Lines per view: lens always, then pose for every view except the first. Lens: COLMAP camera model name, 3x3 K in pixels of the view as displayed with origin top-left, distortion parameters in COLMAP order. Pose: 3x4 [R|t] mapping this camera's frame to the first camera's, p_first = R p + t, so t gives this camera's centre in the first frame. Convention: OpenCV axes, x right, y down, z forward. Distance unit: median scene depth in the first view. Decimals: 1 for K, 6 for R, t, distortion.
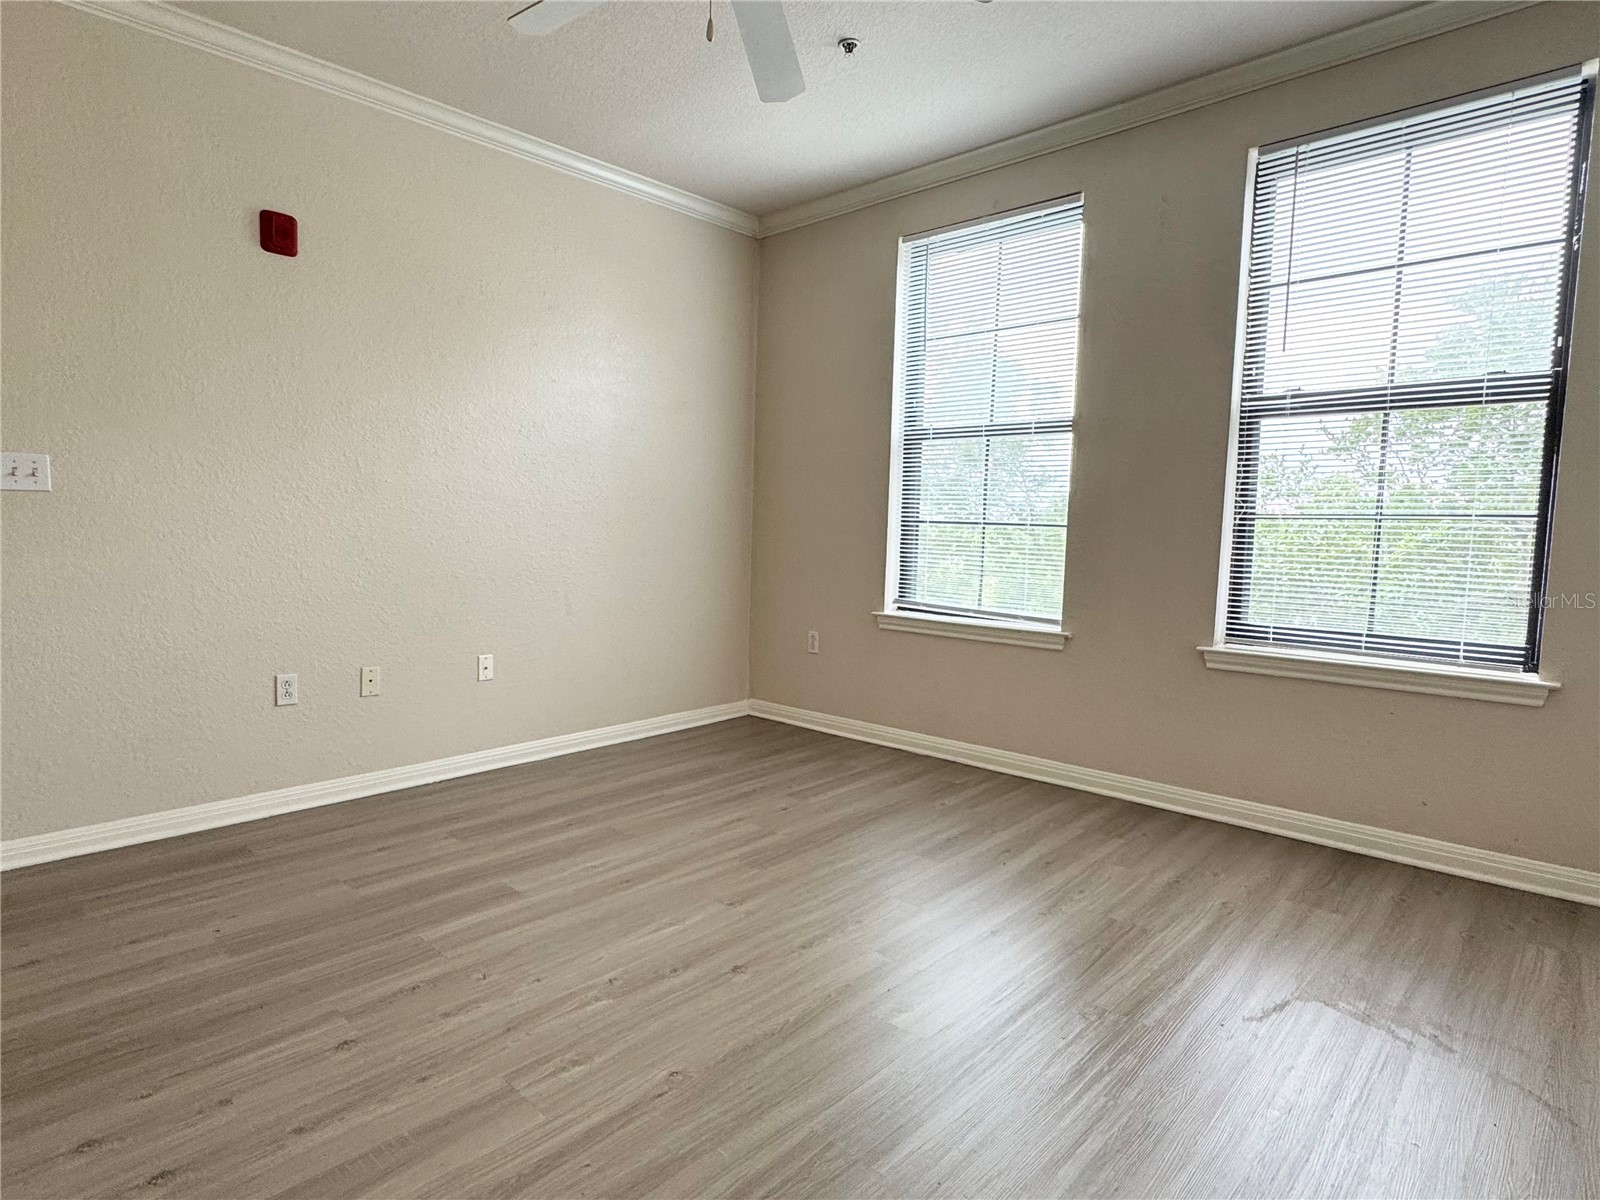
lens RADIAL K [[873.6, 0, 790.0], [0, 873.6, 602.1], [0, 0, 1]] dist [0.001968, 0.000723]
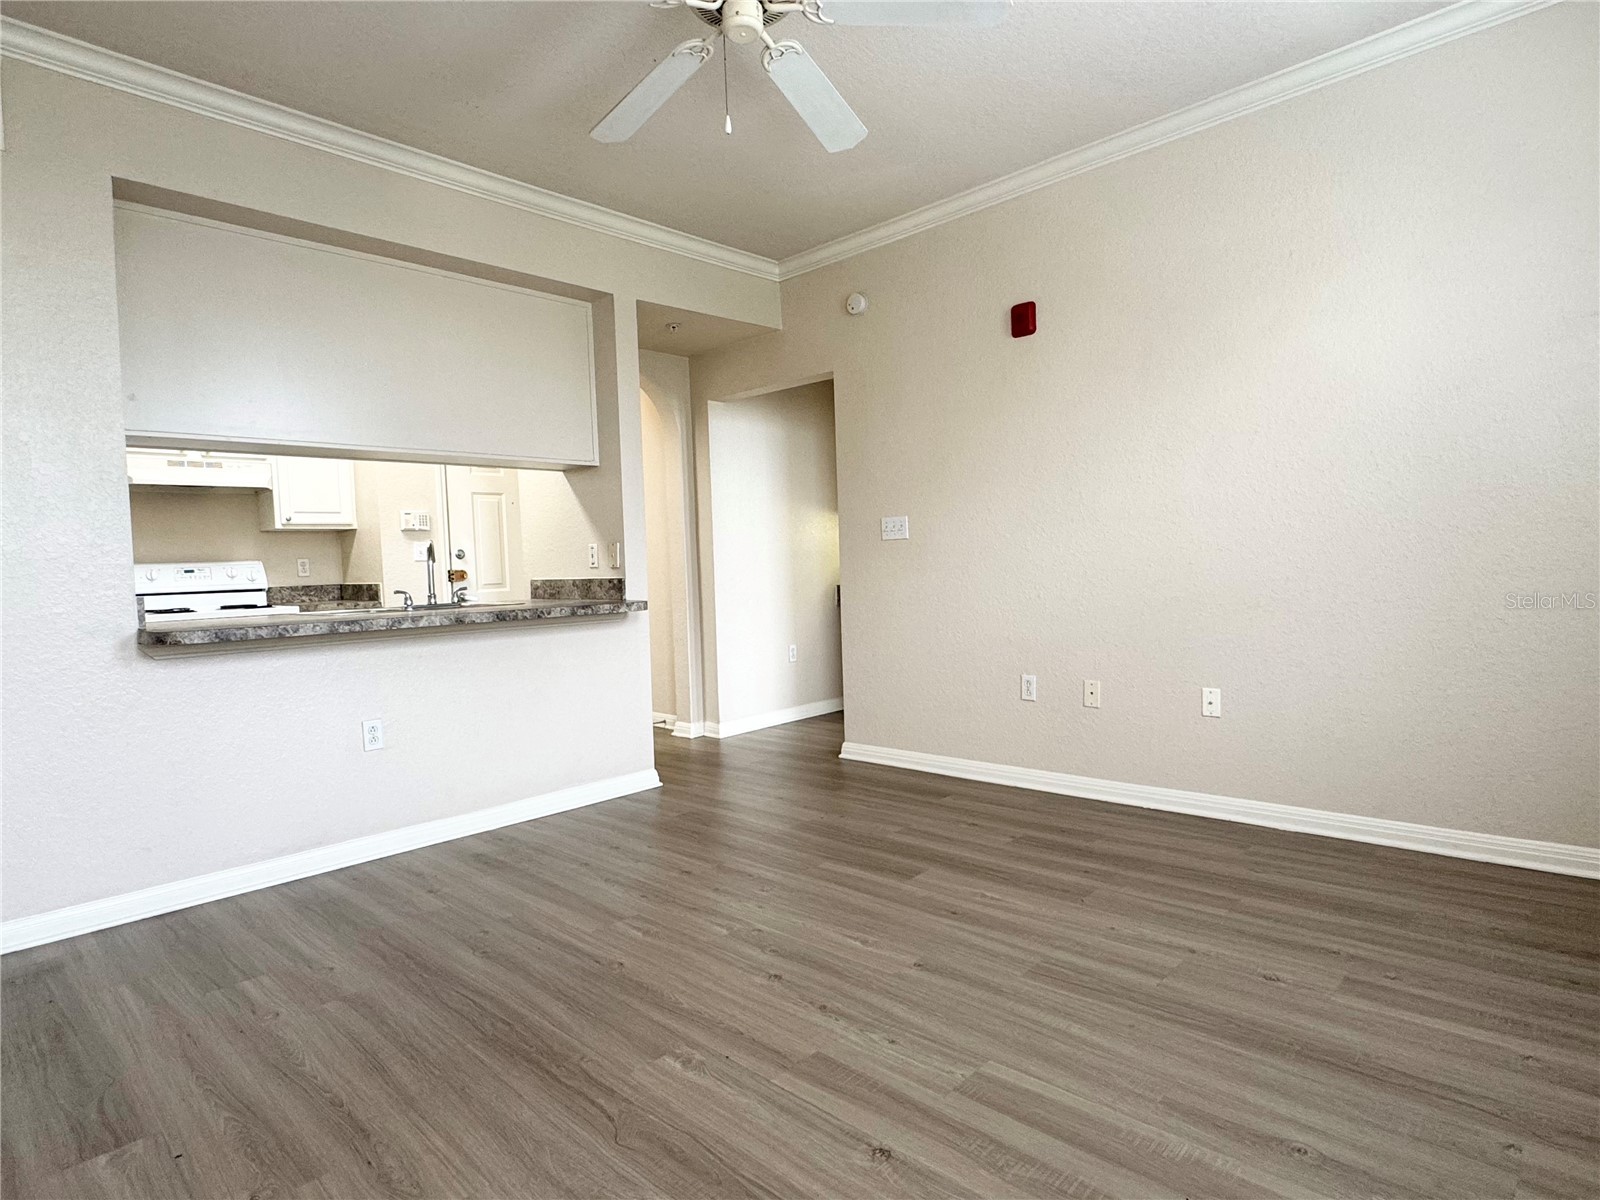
lens RADIAL K [[873.6, 0, 800.4], [0, 873.6, 610.8], [0, 0, 1]] dist [0.001968, 0.000723]
pose [[-0.007170, 0.035114, -0.999358, 0.591911], [-0.048412, 0.998199, 0.035421, -0.032837], [0.998802, 0.048634, -0.005457, 0.623309]]
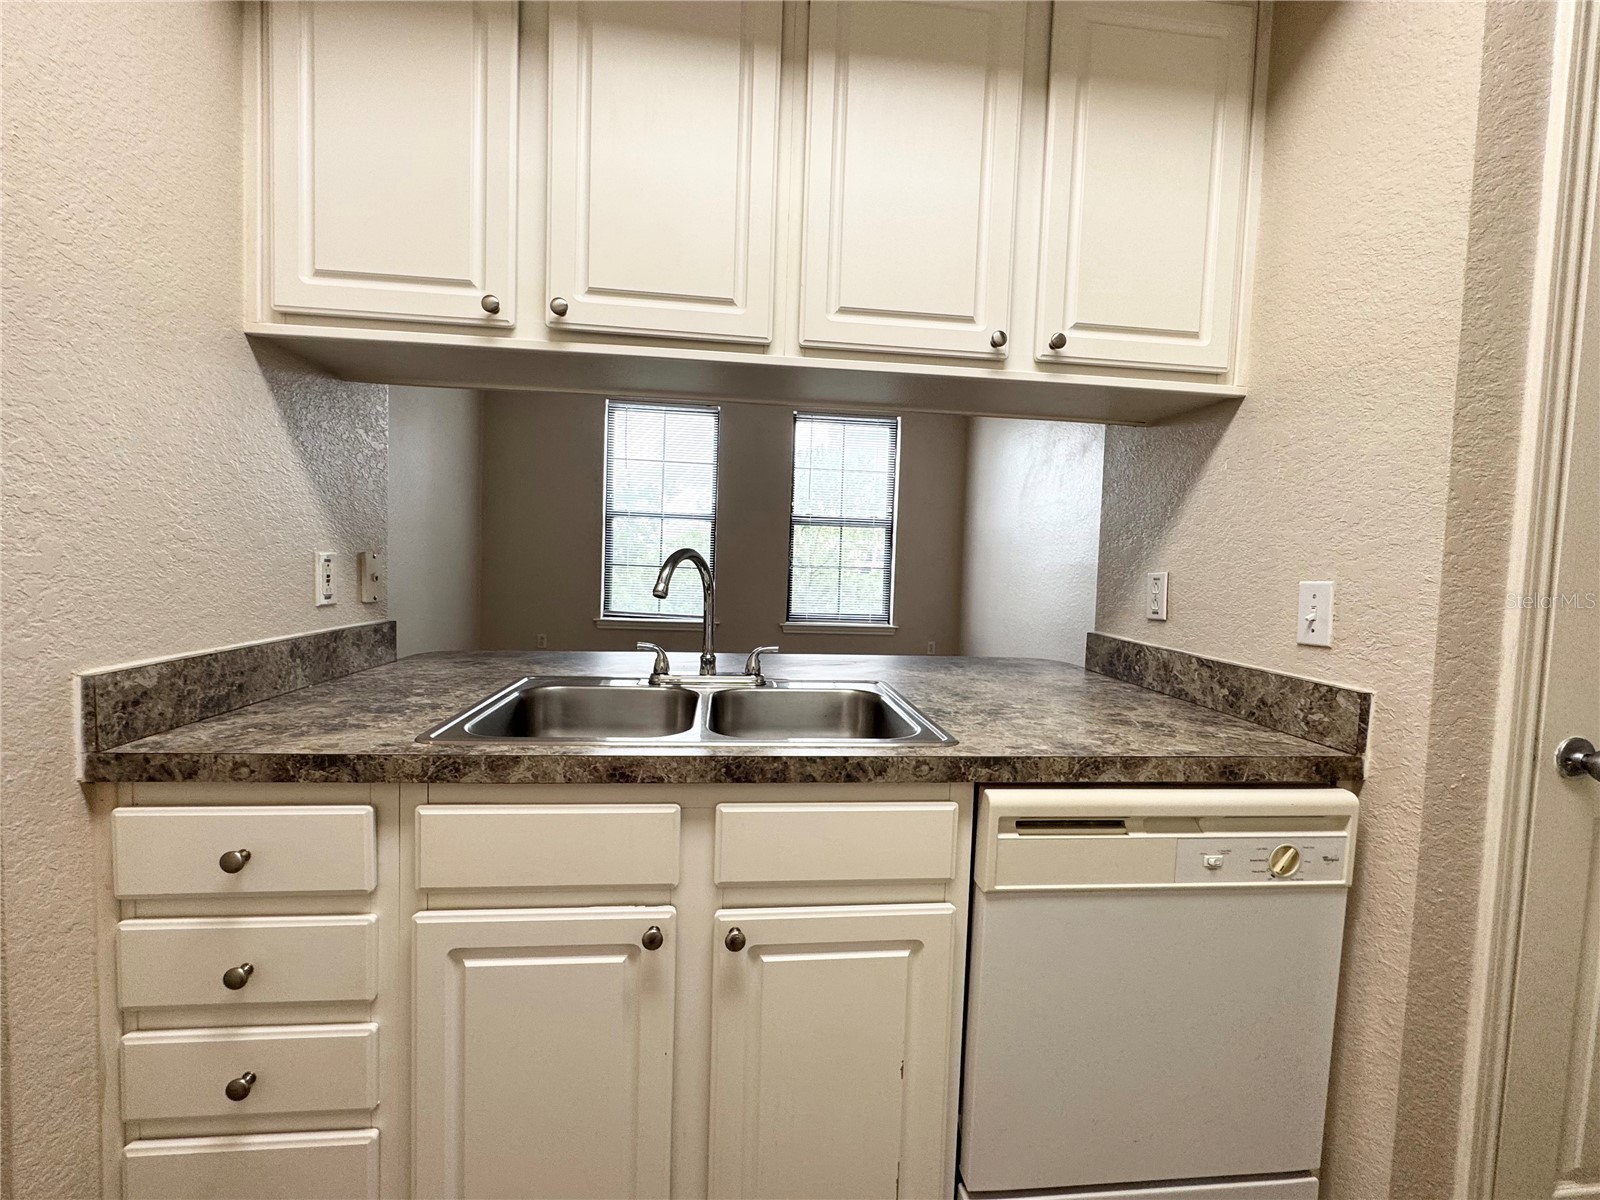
lens RADIAL K [[676.6, 0, 802.5], [0, 676.6, 604.4], [0, 0, 1]] dist [-0.006836, 0.002817]
pose [[0.658251, -0.035033, 0.751983, -0.744259], [0.045860, 0.998927, 0.006395, -0.007034], [-0.751400, 0.030277, 0.659152, -0.174941]]
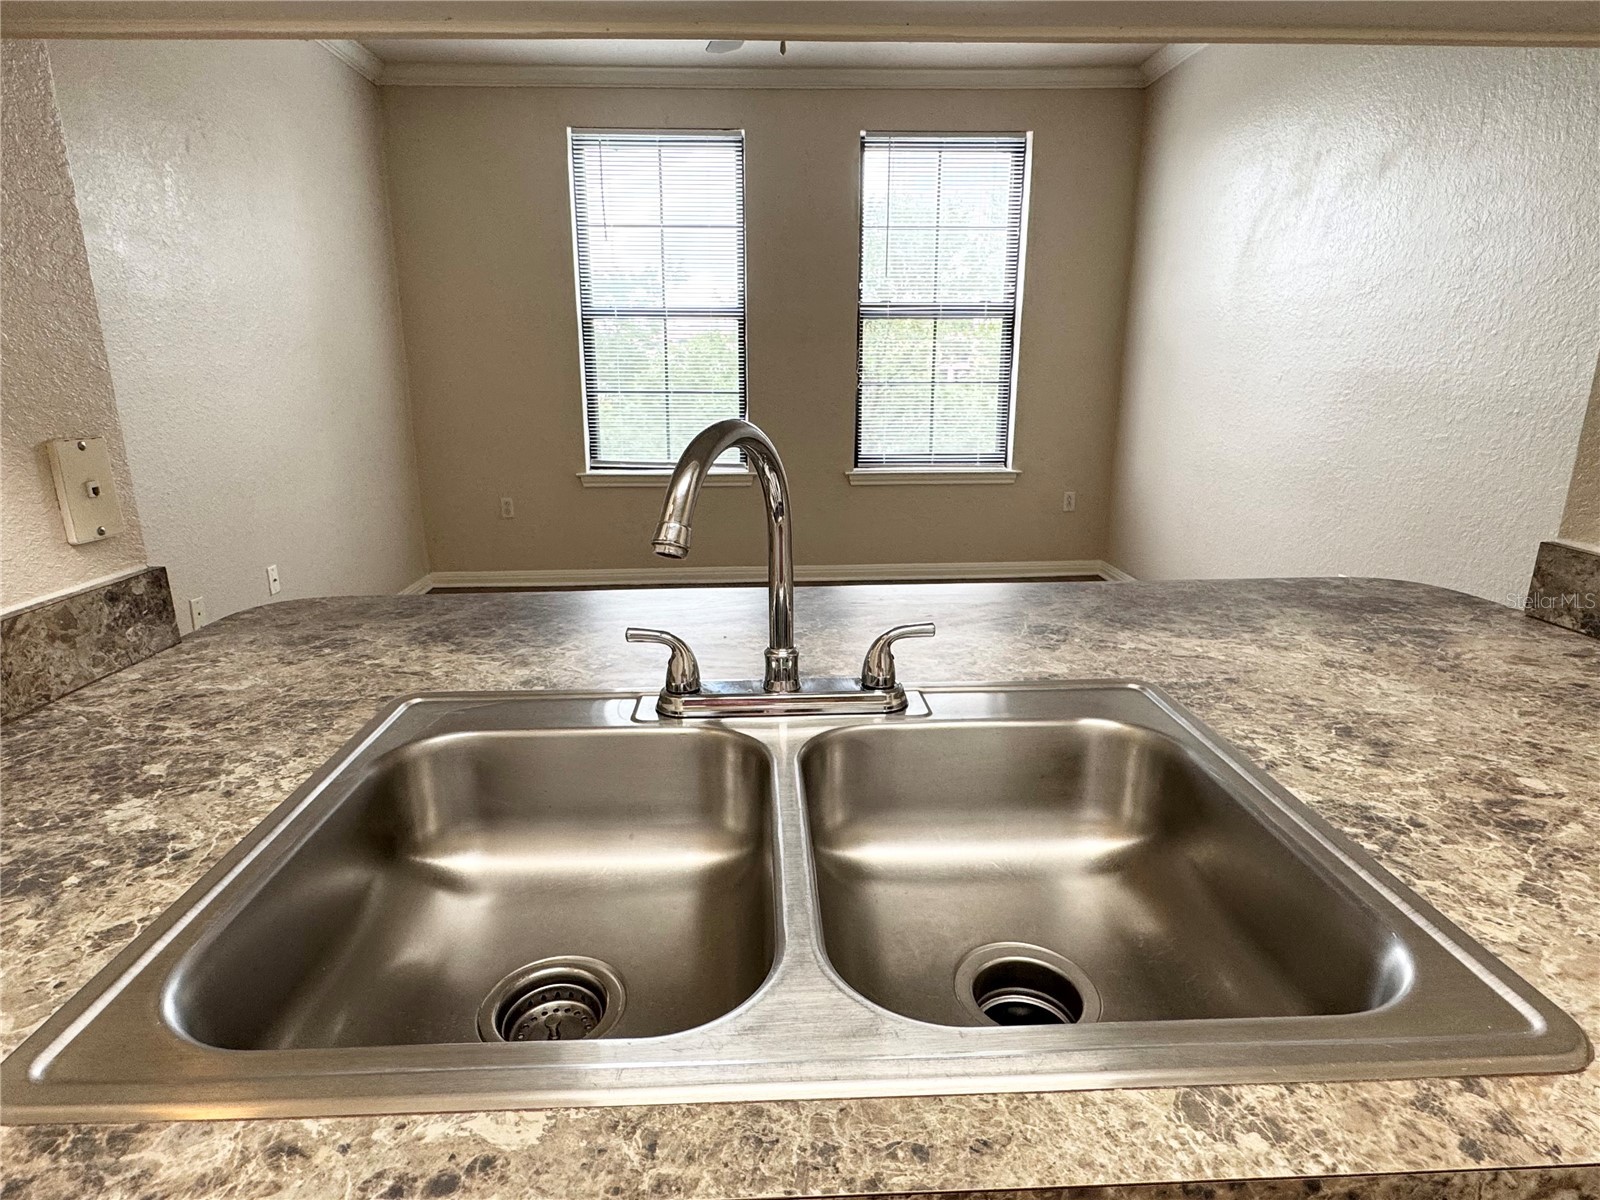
lens RADIAL K [[862.5, 0, 793.1], [0, 862.5, 604.4], [0, 0, 1]] dist [-0.013518, 0.005270]
pose [[0.706359, -0.201868, 0.678459, -0.620866], [0.079333, 0.975011, 0.207508, -0.040508], [-0.703394, -0.092751, 0.704722, -0.015688]]
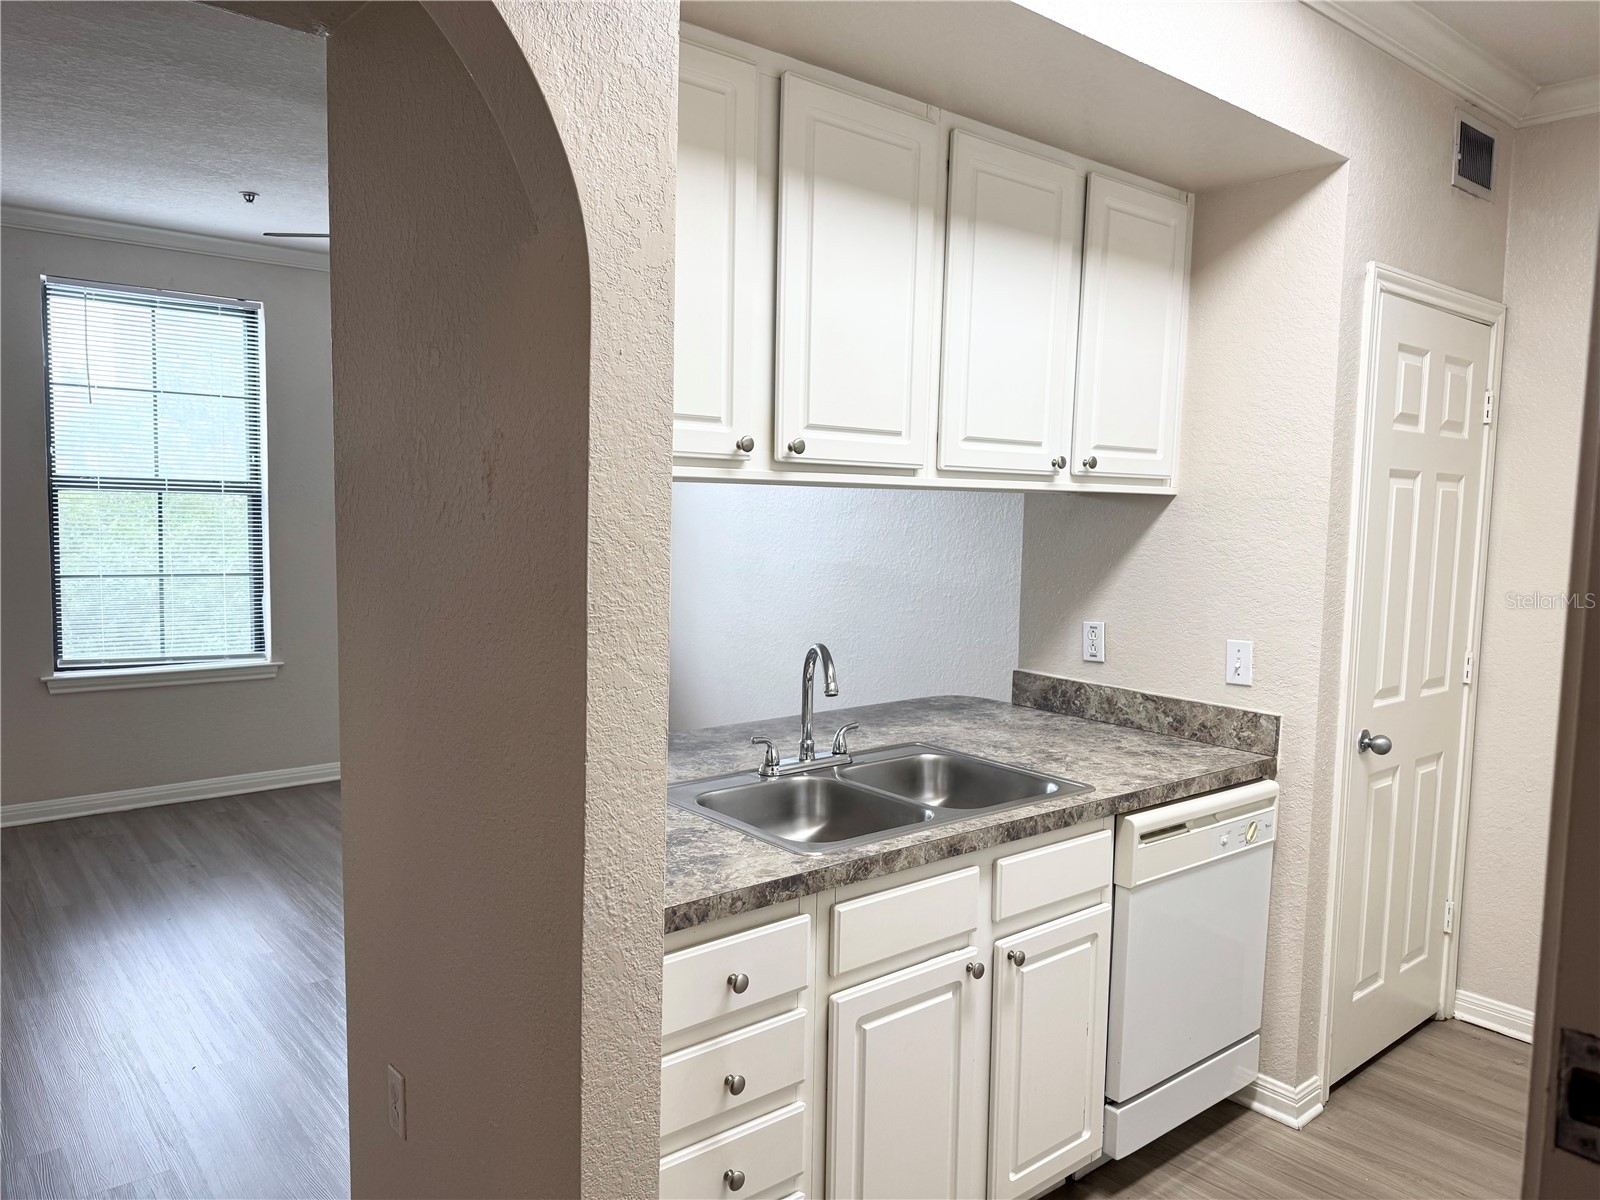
lens RADIAL K [[1125.9, 0, 803.6], [0, 1125.9, 608.2], [0, 0, 1]] dist [0.086460, -0.087830]
pose [[0.127570, -0.097484, 0.987027, -1.194658], [0.075488, 0.993226, 0.088340, -0.130186], [-0.988953, 0.063240, 0.134065, 0.064894]]
